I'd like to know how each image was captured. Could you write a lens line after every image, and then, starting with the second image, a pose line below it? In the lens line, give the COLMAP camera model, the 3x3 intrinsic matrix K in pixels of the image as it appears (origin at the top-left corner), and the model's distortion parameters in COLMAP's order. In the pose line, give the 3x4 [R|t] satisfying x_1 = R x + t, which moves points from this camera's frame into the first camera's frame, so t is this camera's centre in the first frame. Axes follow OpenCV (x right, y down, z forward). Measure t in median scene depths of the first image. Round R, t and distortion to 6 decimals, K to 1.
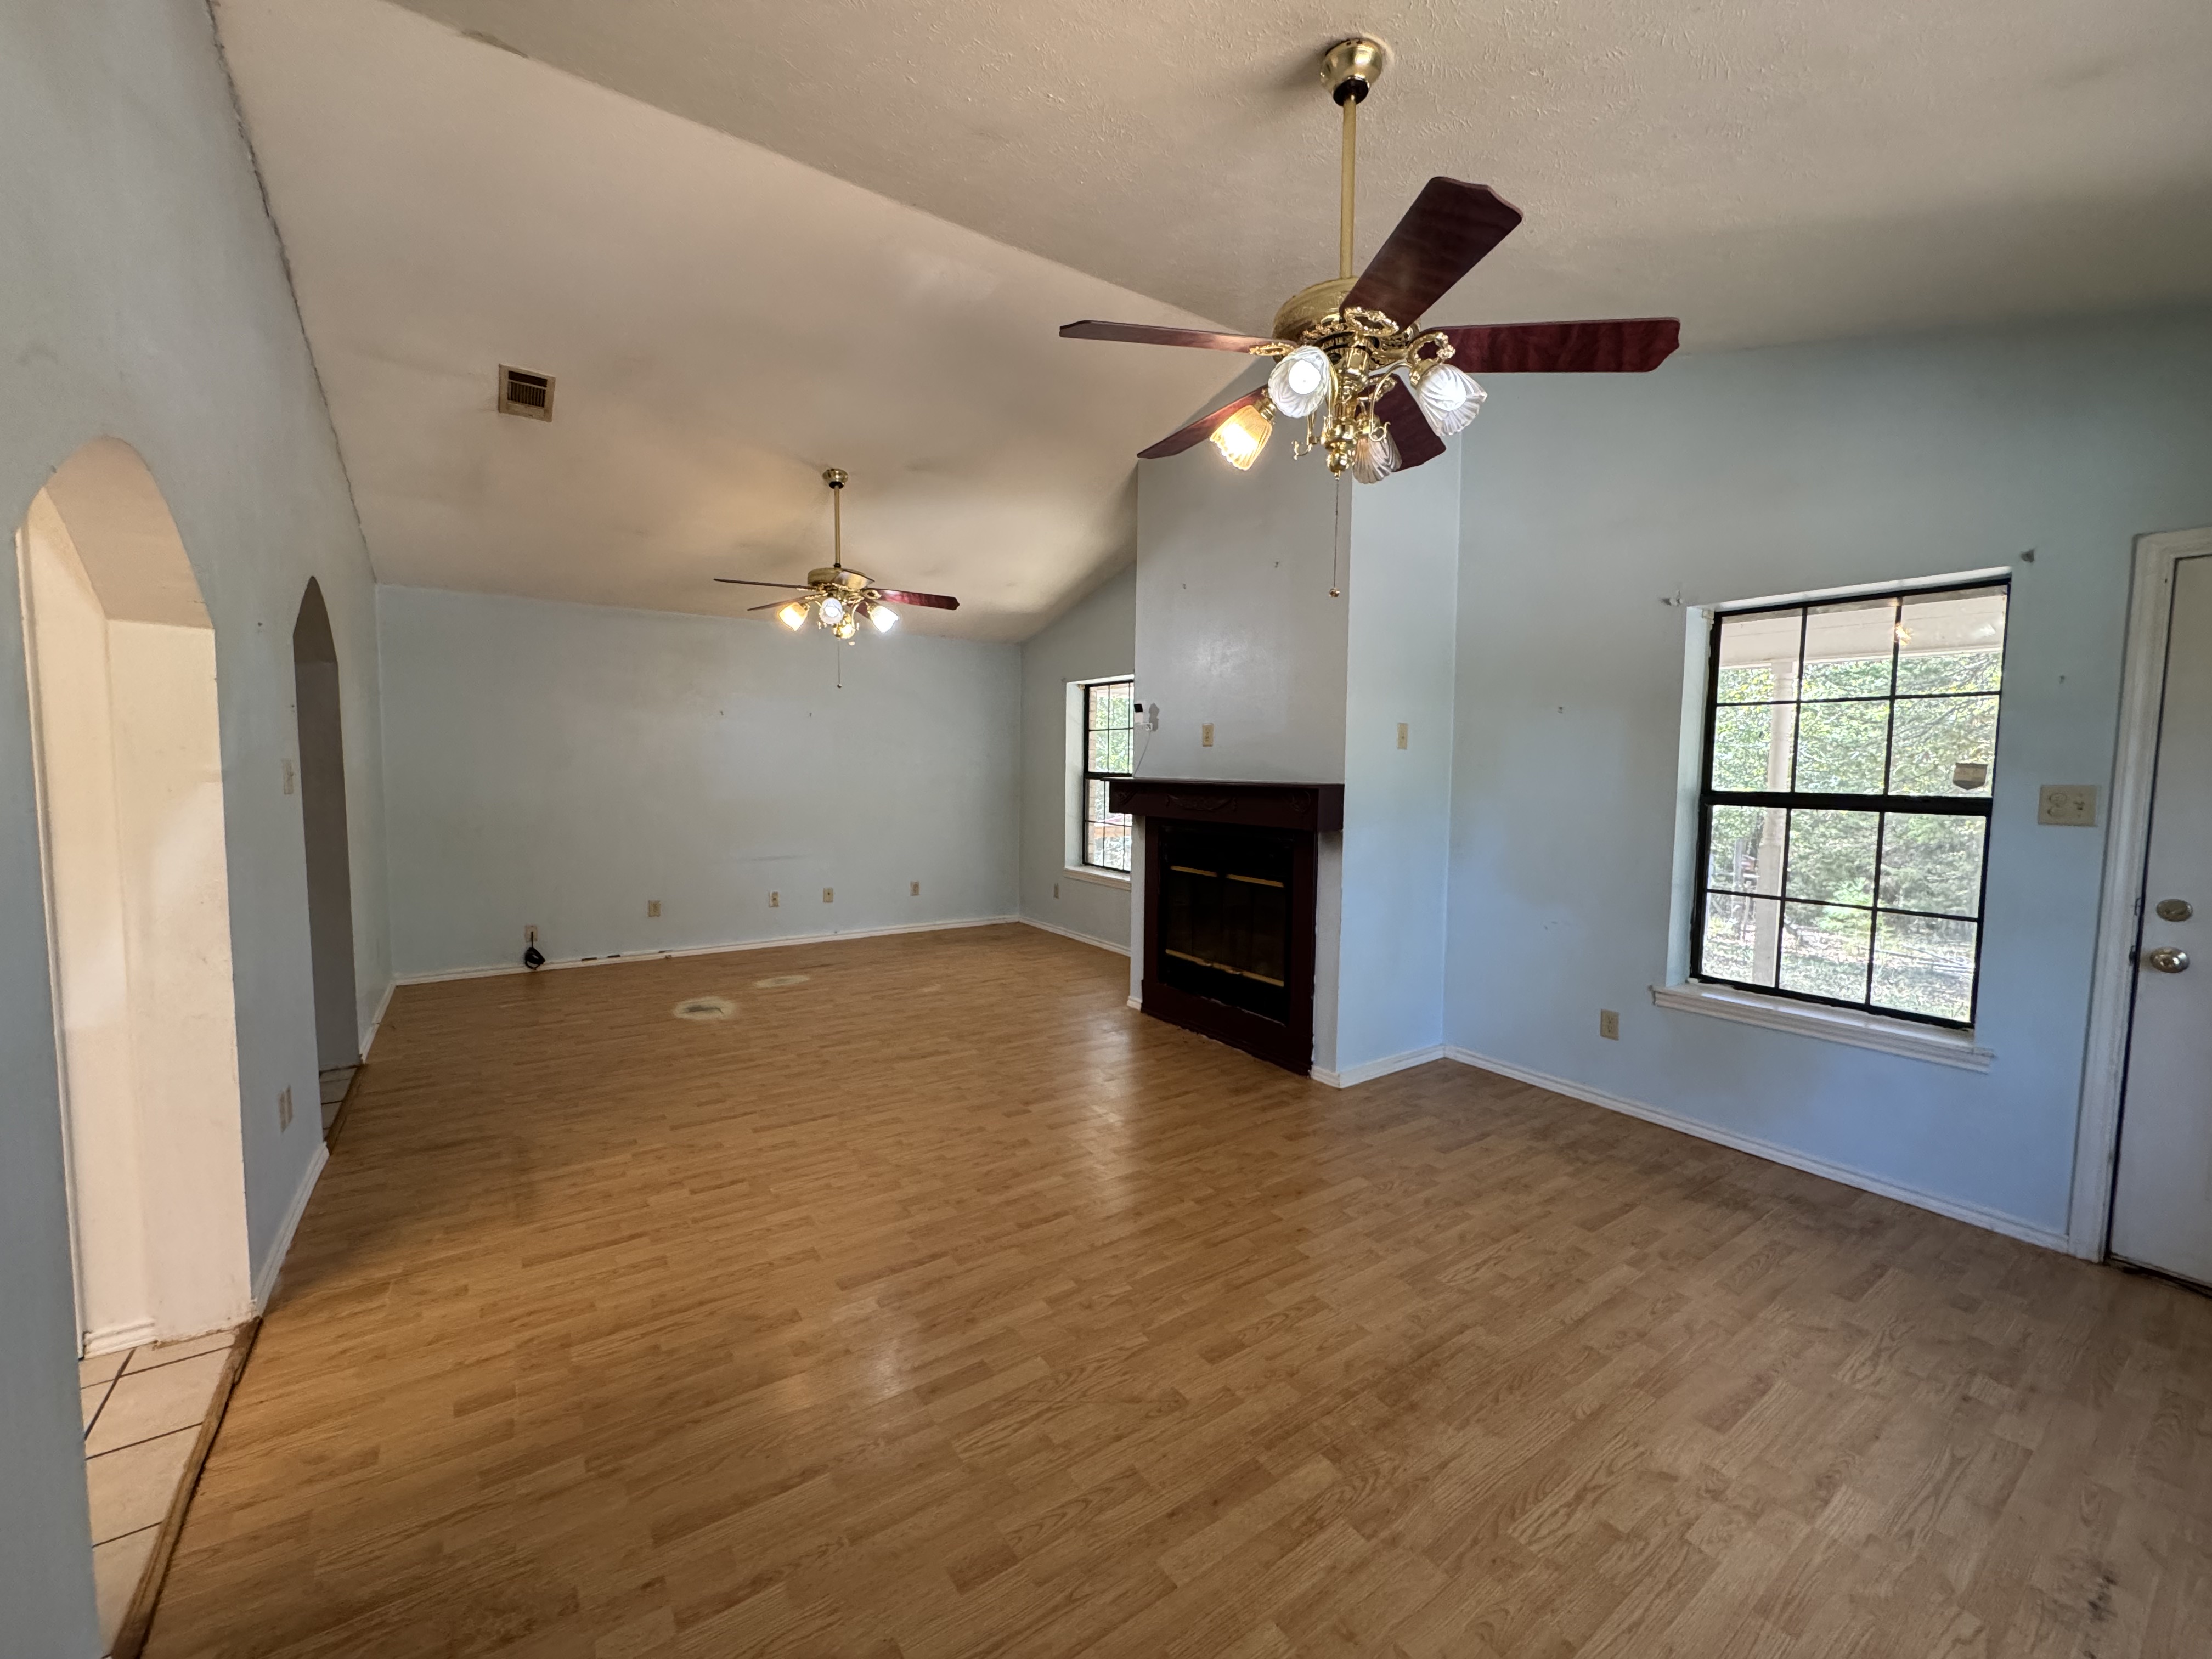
lens RADIAL K [[885.4, 0, 1097.5], [0, 885.4, 830.4], [0, 0, 1]] dist [0.000280, 0.000088]
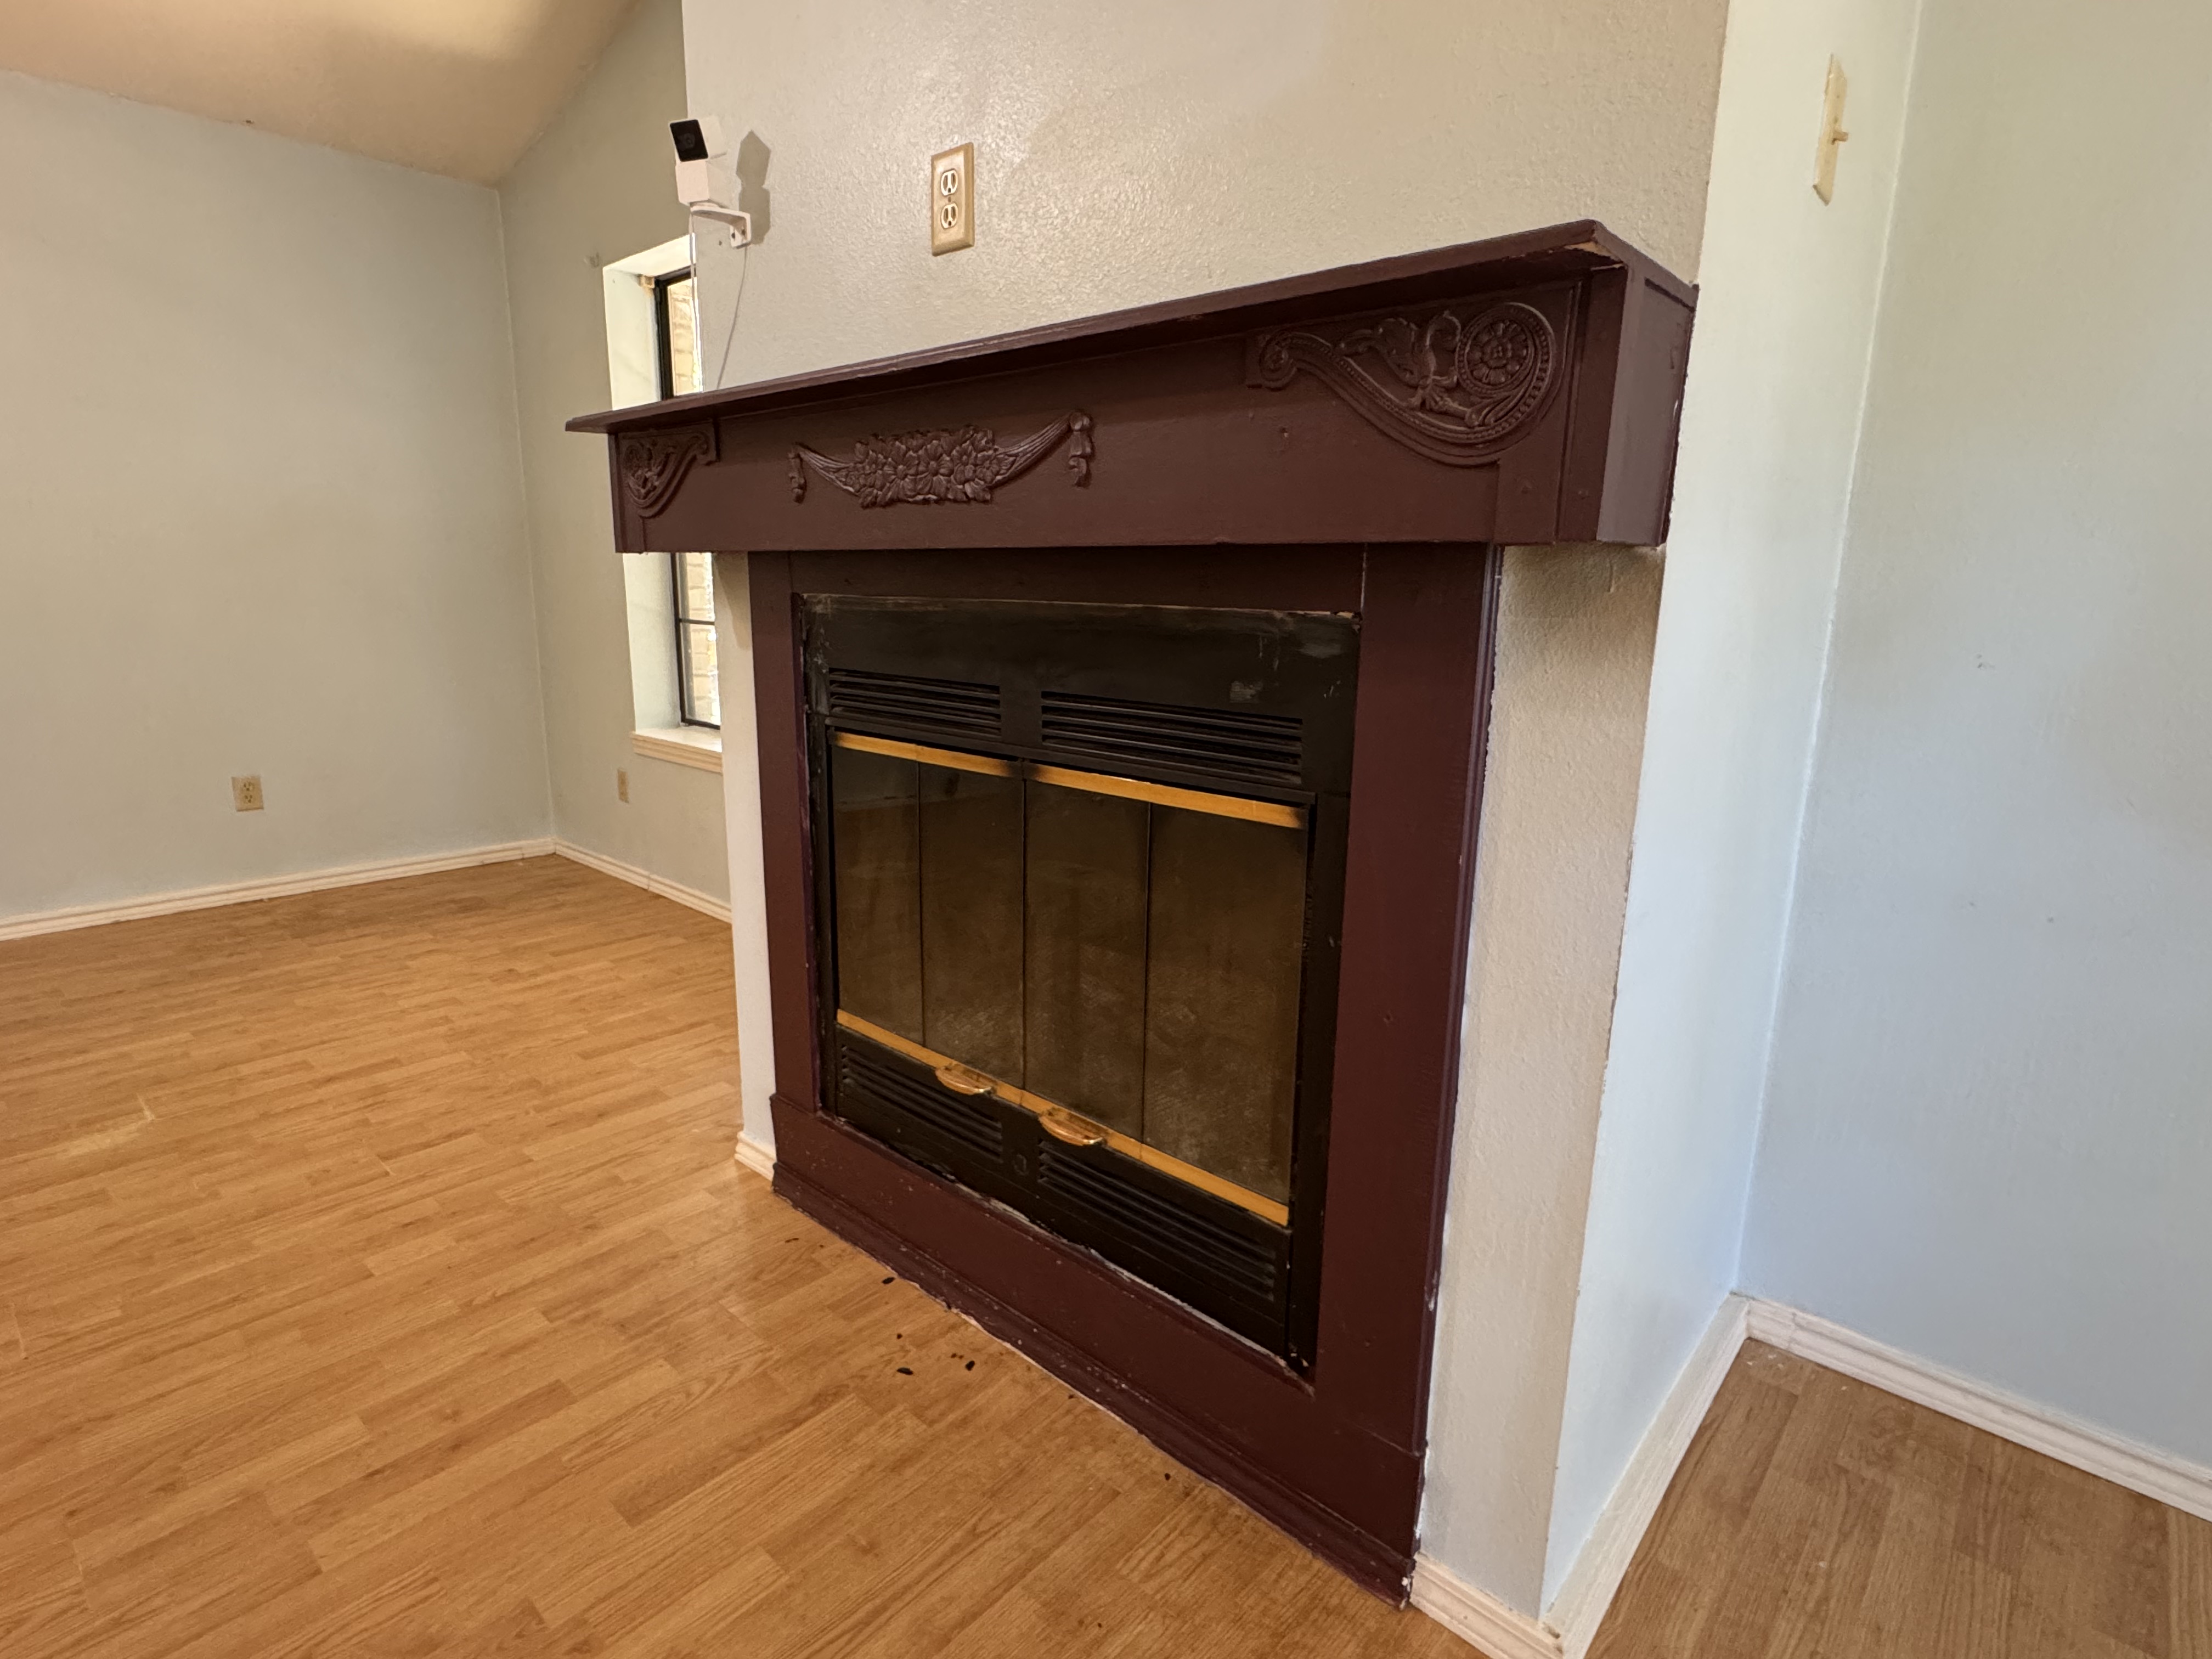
lens RADIAL K [[1111.6, 0, 1092.7], [0, 1111.6, 835.0], [0, 0, 1]] dist [-0.004508, -0.000138]
pose [[0.972588, -0.046854, 0.227766, 0.077826], [0.012047, 0.988327, 0.151870, 0.018449], [-0.232223, -0.144963, 0.961800, 0.619562]]
